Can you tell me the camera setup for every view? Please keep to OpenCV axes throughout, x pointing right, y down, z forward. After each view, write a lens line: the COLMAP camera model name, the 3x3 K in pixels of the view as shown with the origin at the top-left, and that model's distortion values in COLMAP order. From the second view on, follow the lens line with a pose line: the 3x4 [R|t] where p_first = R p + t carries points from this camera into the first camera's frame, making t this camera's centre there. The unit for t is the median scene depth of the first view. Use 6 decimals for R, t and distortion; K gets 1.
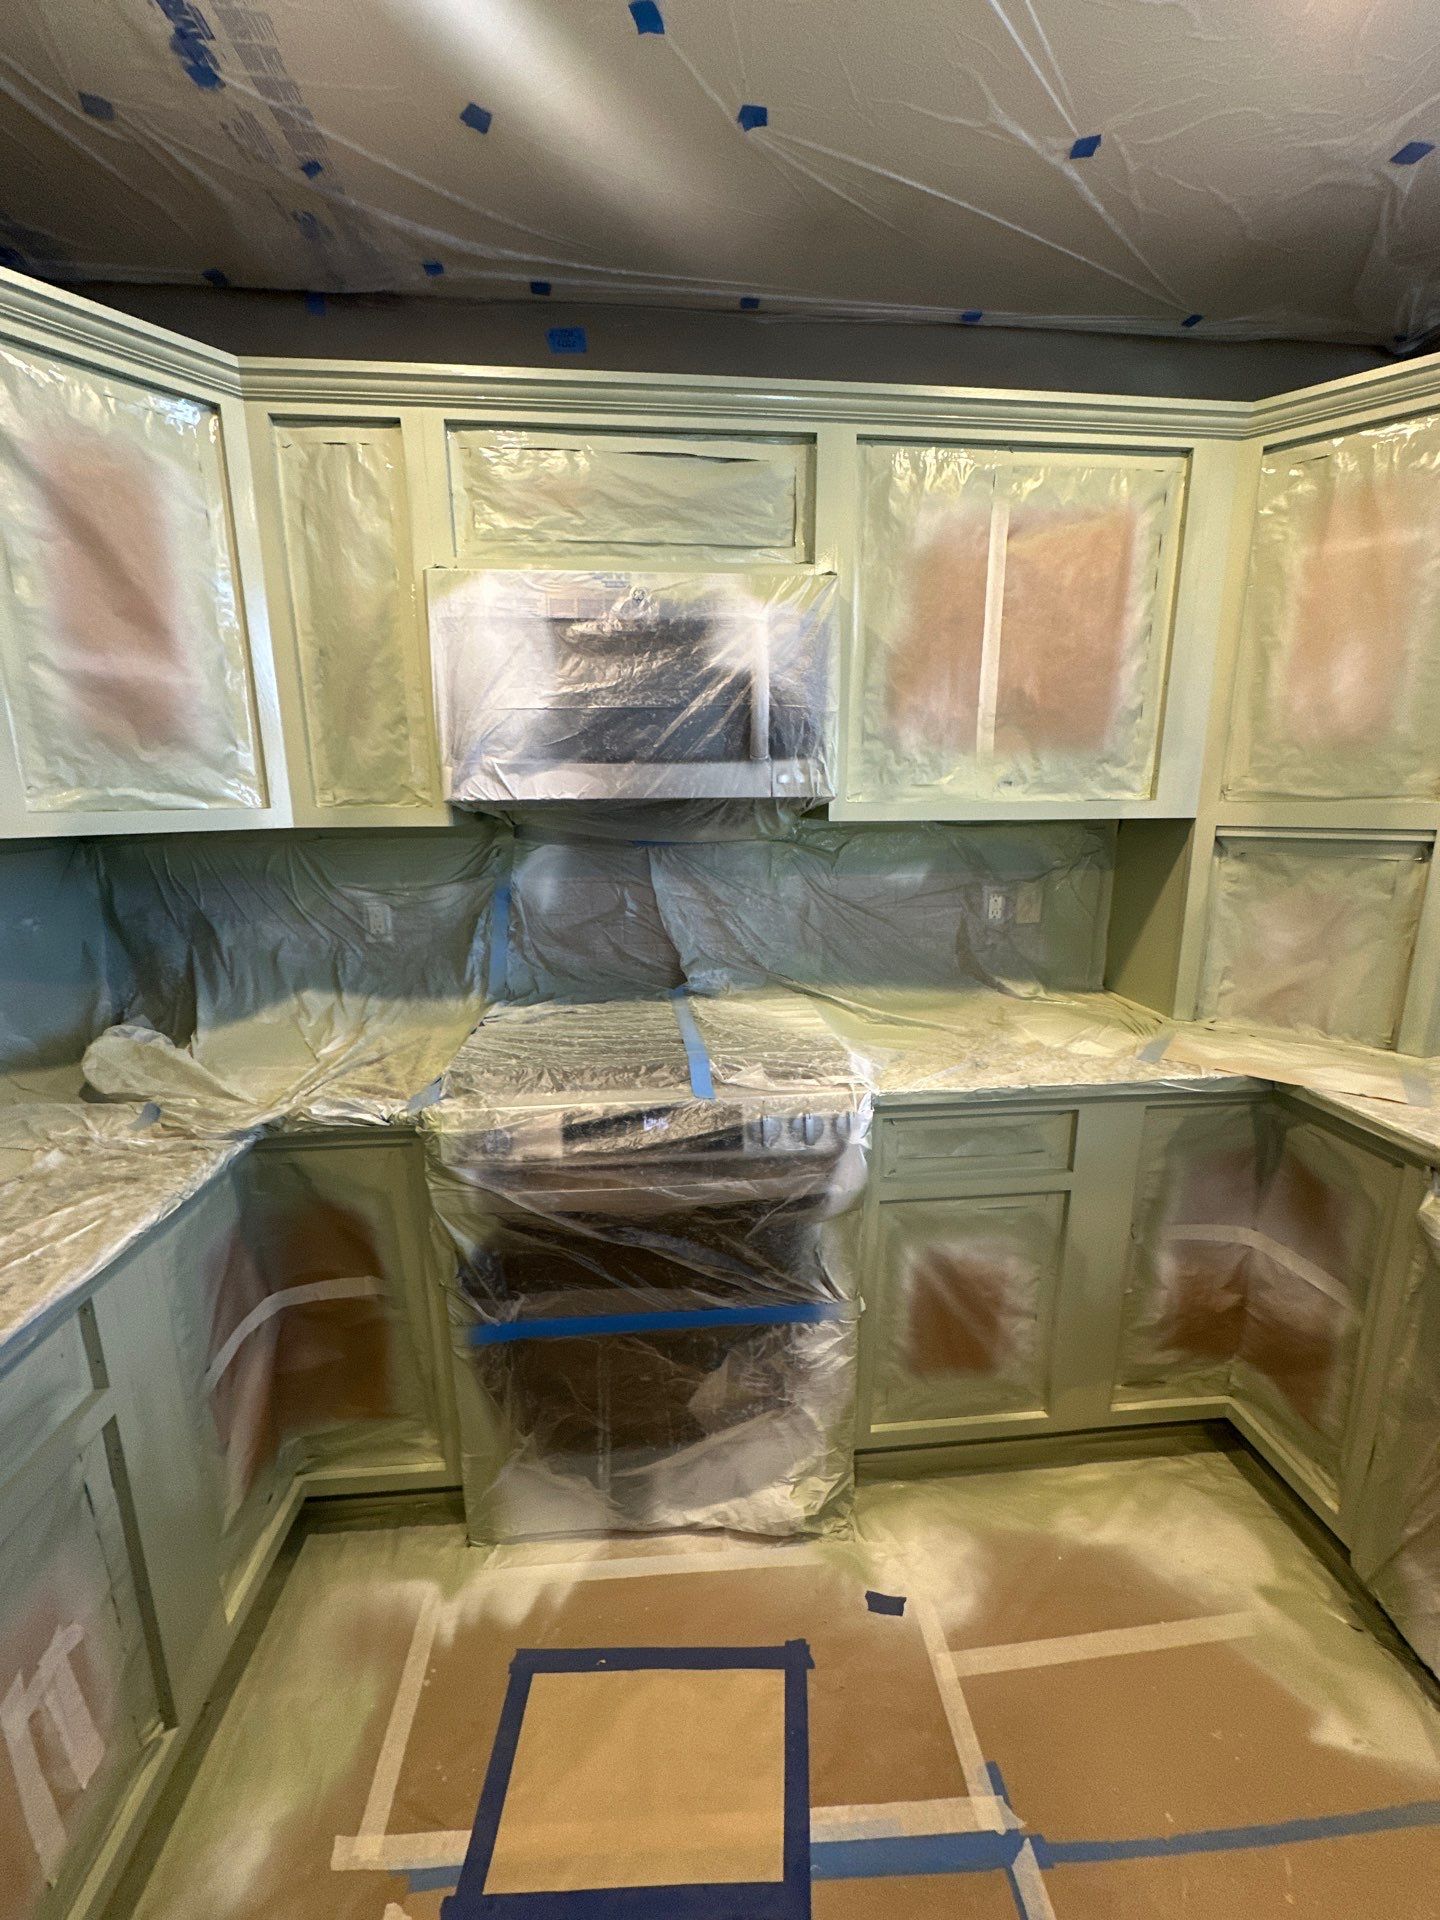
lens RADIAL K [[767.5, 0, 724.0], [0, 767.5, 962.0], [0, 0, 1]] dist [-0.003561, 0.000248]
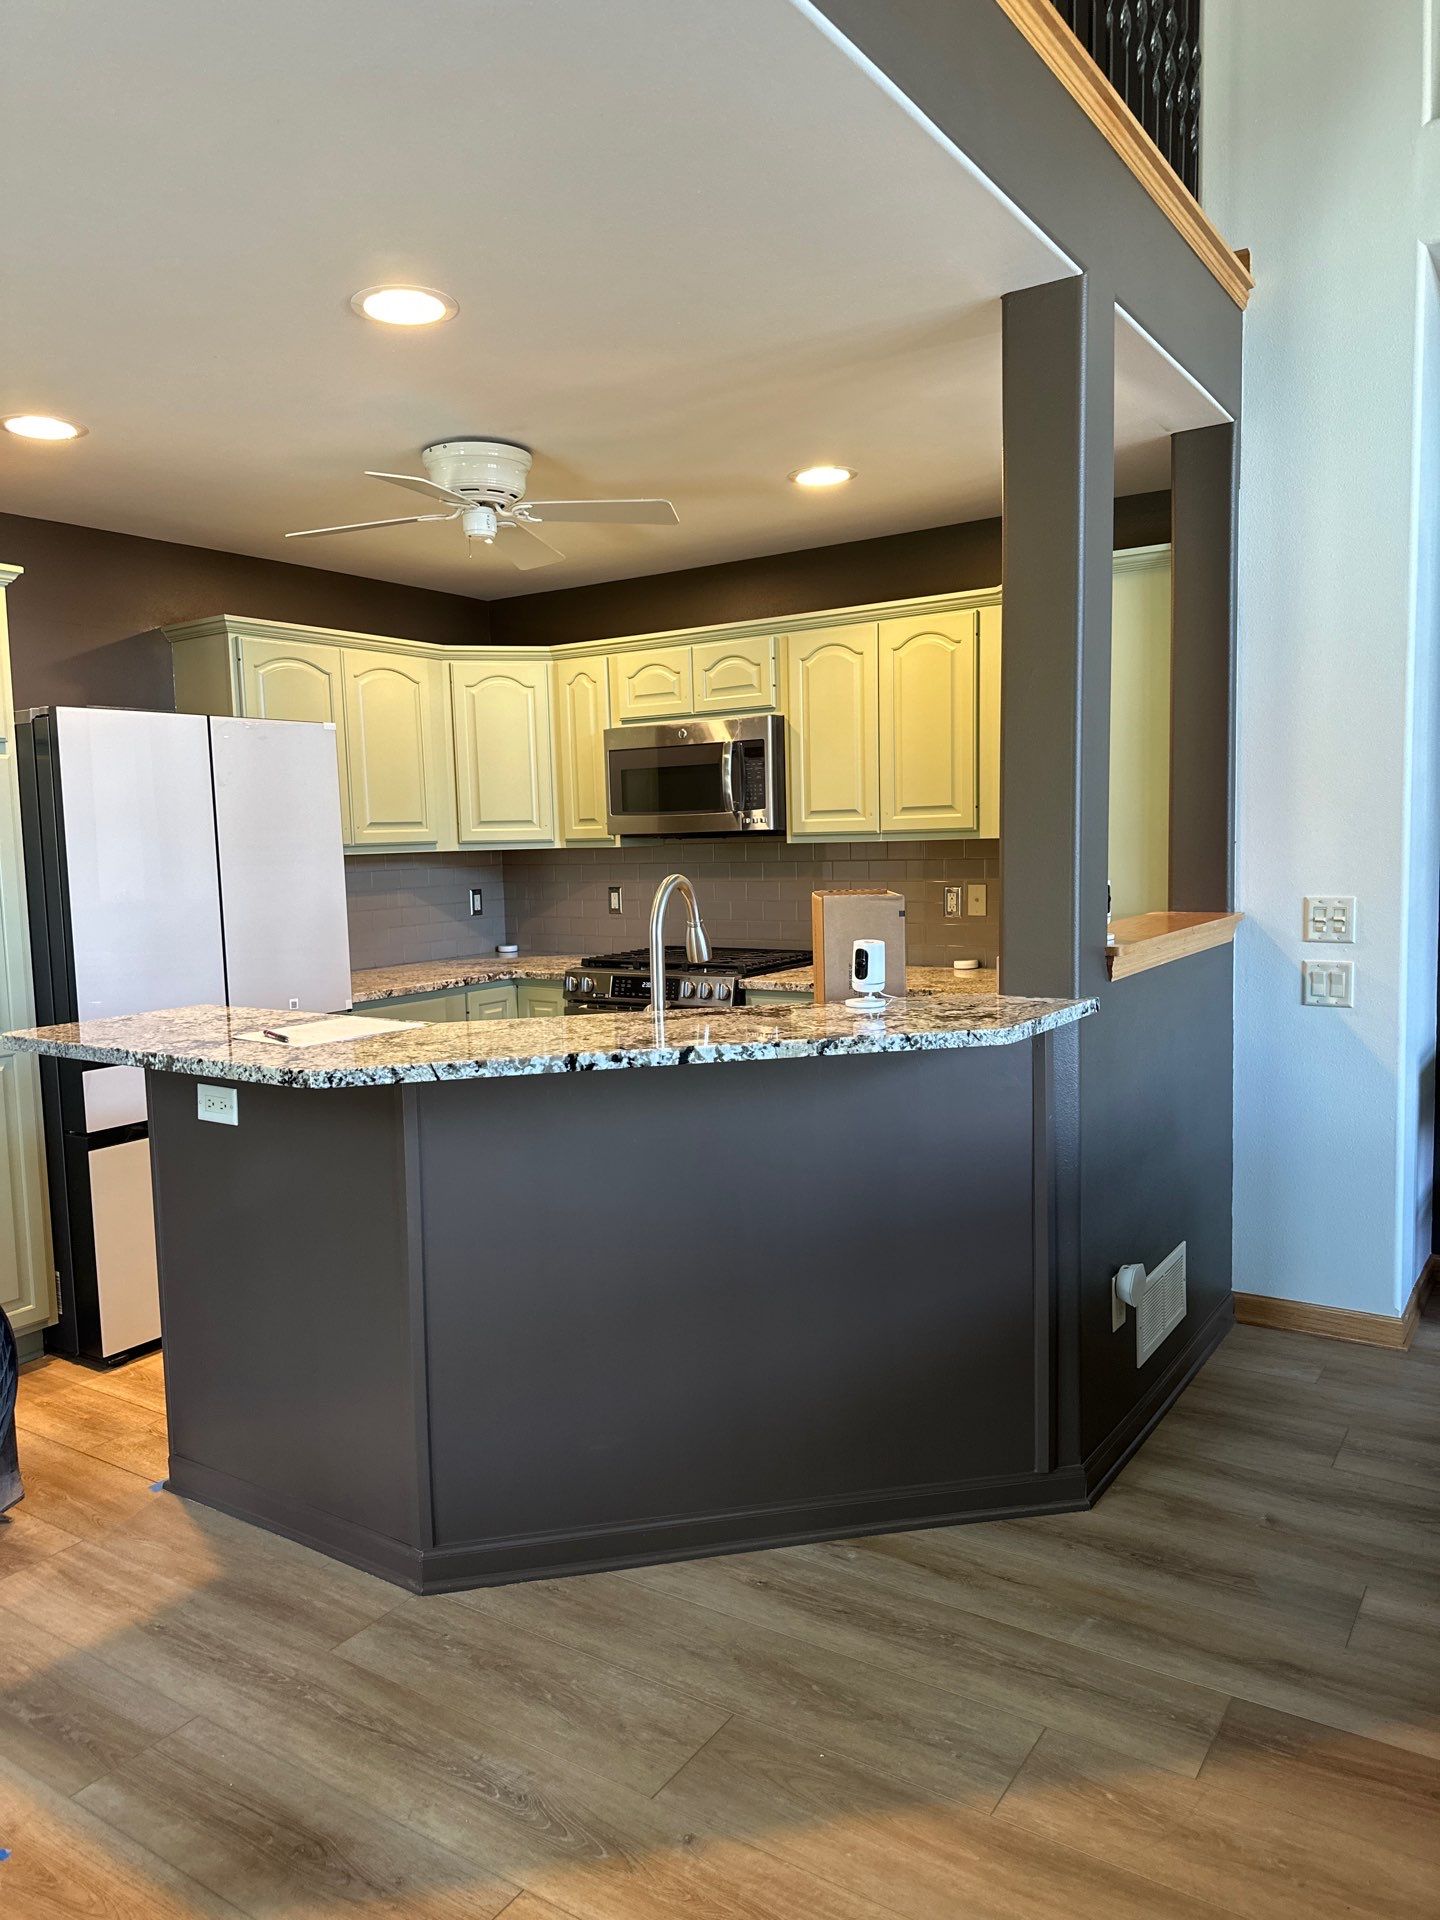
lens RADIAL K [[1353.8, 0, 714.9], [0, 1353.8, 962.0], [0, 0, 1]] dist [0.034388, -0.042558]
pose [[0.770201, 0.048964, -0.635919, 2.003243], [-0.116279, 0.991119, -0.064520, 0.307536], [0.627112, 0.123637, 0.769054, -1.446128]]
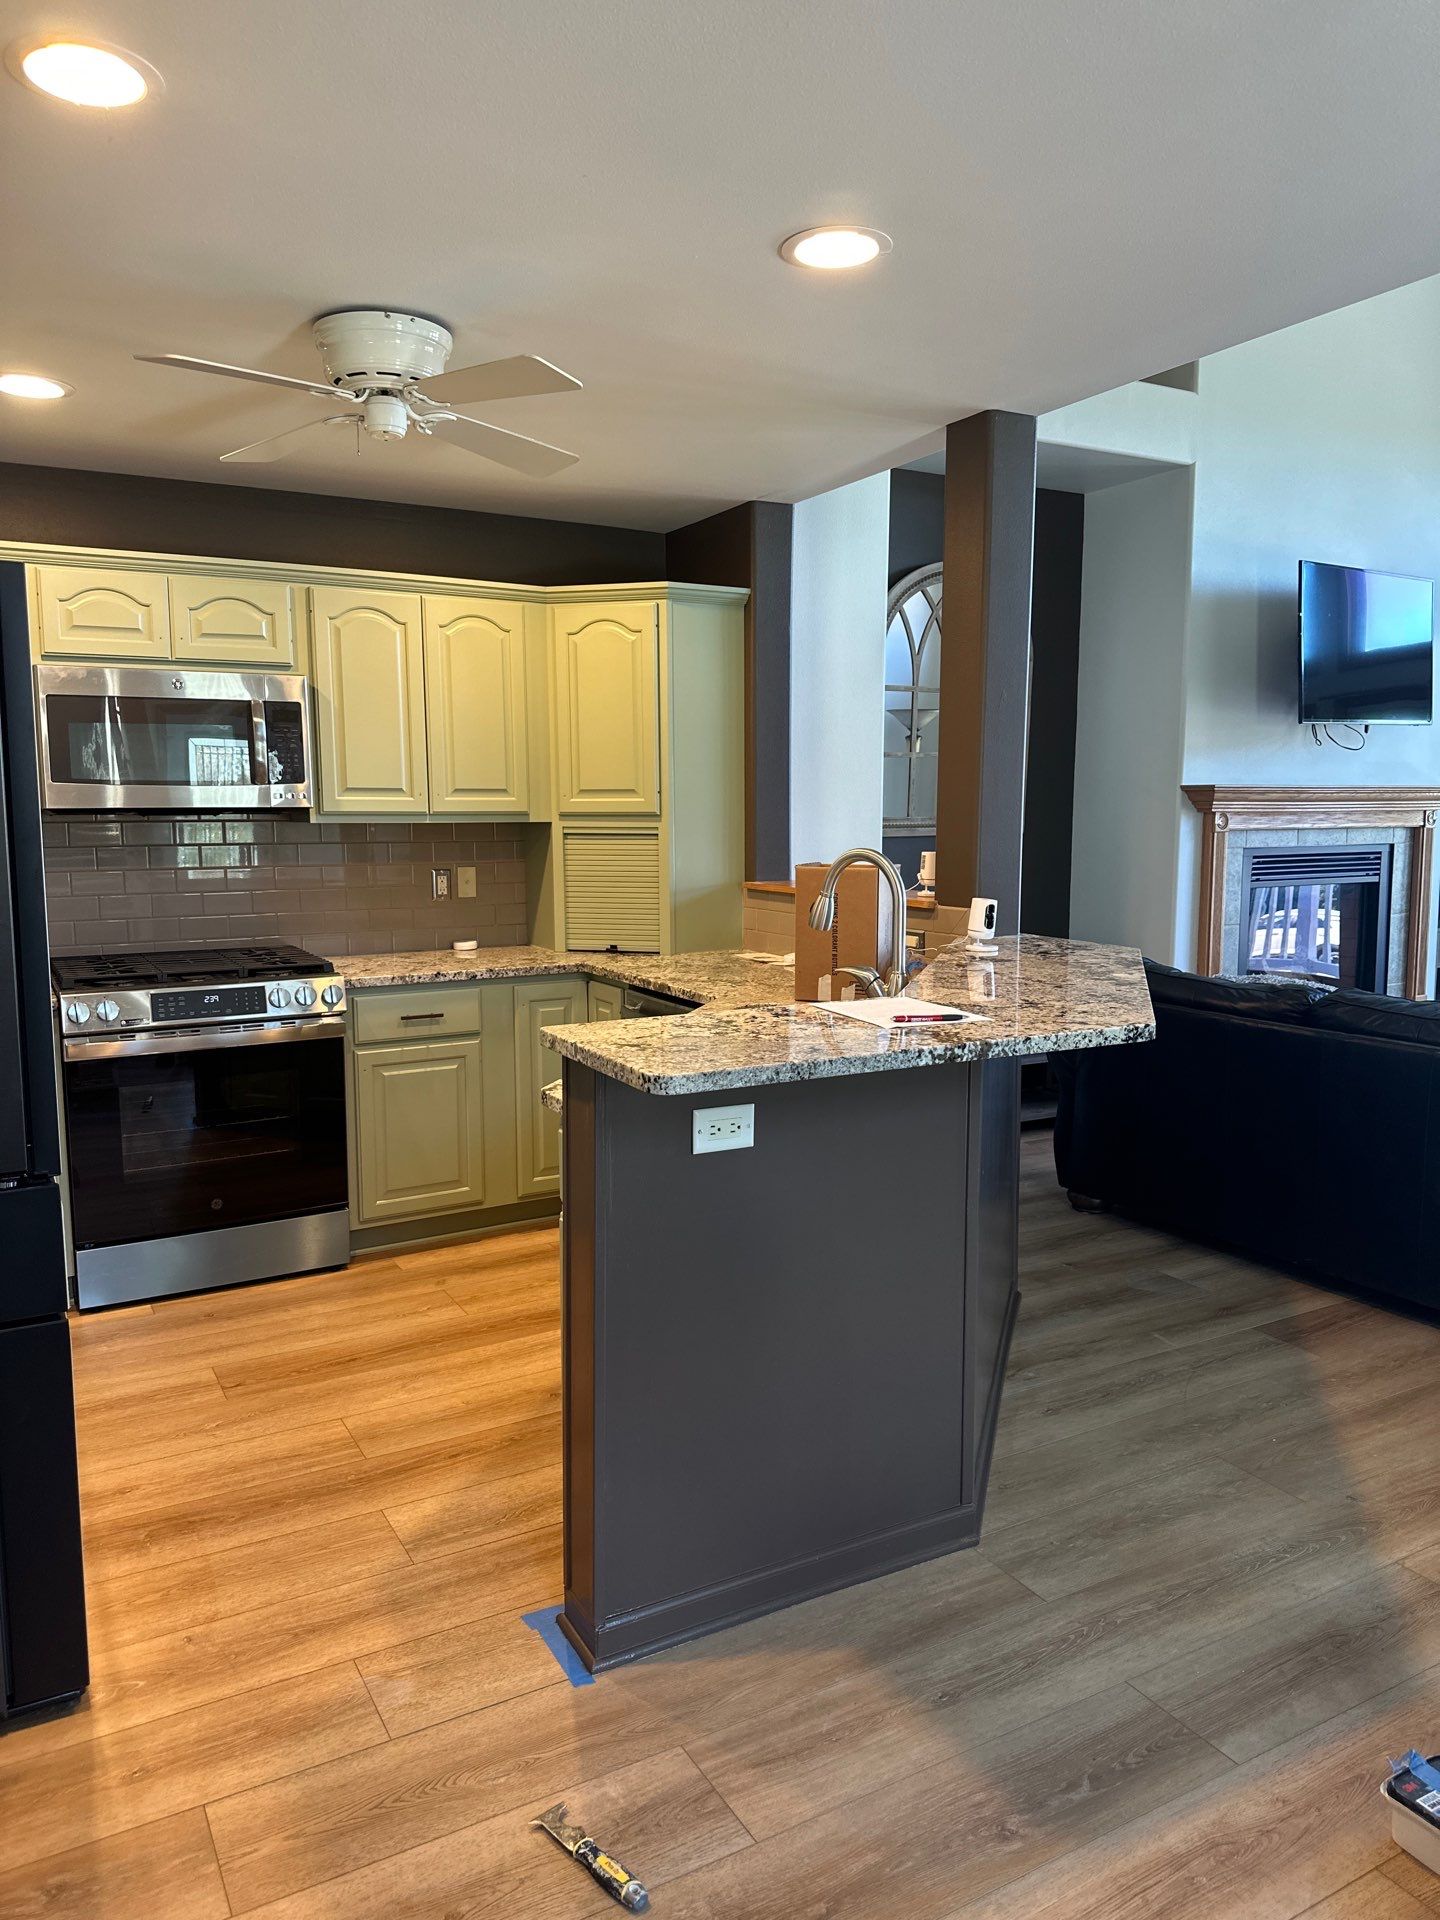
lens RADIAL K [[1354.1, 0, 720.0], [0, 1354.1, 960.0], [0, 0, 1]] dist [0.033530, -0.039312]
pose [[0.916826, -0.041191, 0.397157, -0.206788], [0.081053, 0.993155, -0.084104, 0.394377], [-0.390975, 0.109299, 0.913889, -1.812408]]
